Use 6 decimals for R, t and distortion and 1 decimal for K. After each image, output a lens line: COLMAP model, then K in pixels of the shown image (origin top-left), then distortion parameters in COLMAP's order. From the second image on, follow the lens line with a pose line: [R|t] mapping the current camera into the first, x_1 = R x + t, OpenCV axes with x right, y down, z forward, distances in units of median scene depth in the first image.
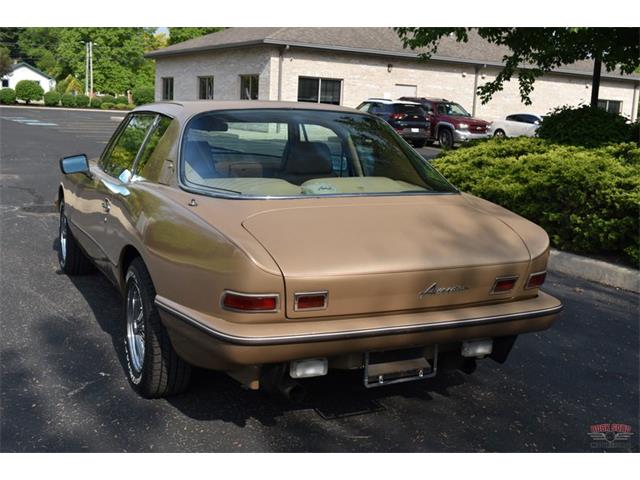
lens RADIAL K [[764.5, 0, 320.0], [0, 764.5, 240.0], [0, 0, 1]] dist [-0.063492, 0.020625]
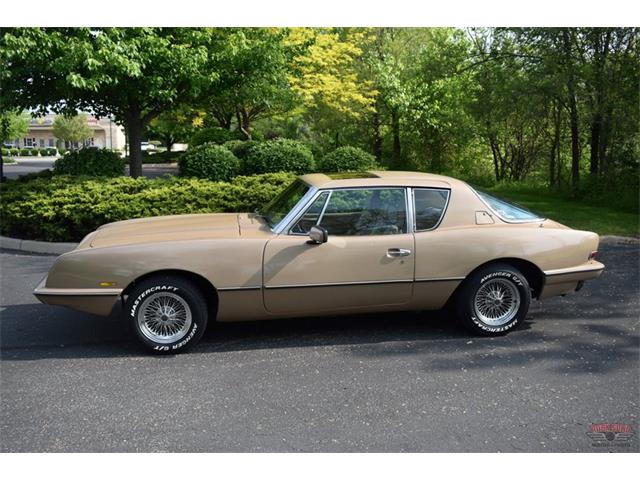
lens RADIAL K [[620.1, 0, 320.0], [0, 620.1, 240.0], [0, 0, 1]] dist [-0.080873, 0.014486]
pose [[0.283419, -0.191599, 0.939661, -0.205709], [0.172313, 0.974066, 0.146642, -0.038487], [-0.943389, 0.120355, 0.309084, 0.109578]]
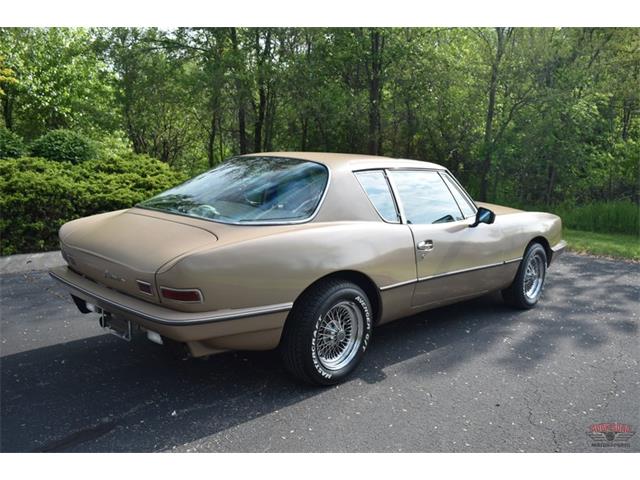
lens RADIAL K [[597.8, 0, 320.0], [0, 597.8, 240.0], [0, 0, 1]] dist [-0.075734, 0.005269]
pose [[-0.419694, -0.194297, 0.886626, -0.157781], [0.089377, 0.963226, 0.253391, -0.046099], [-0.903255, 0.185591, -0.386894, 0.221170]]
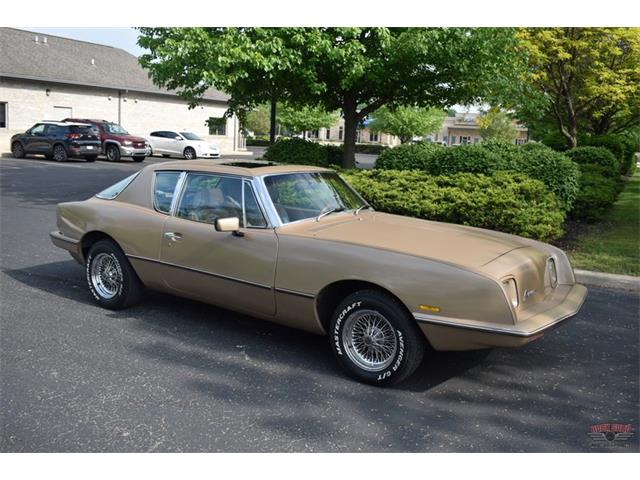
lens RADIAL K [[647.8, 0, 320.0], [0, 647.8, 240.0], [0, 0, 1]] dist [-0.073453, 0.004545]
pose [[0.839525, -0.093740, 0.535173, -0.105934], [0.085038, 0.995535, 0.040976, -0.010145], [-0.536625, 0.011109, 0.843748, -0.025947]]
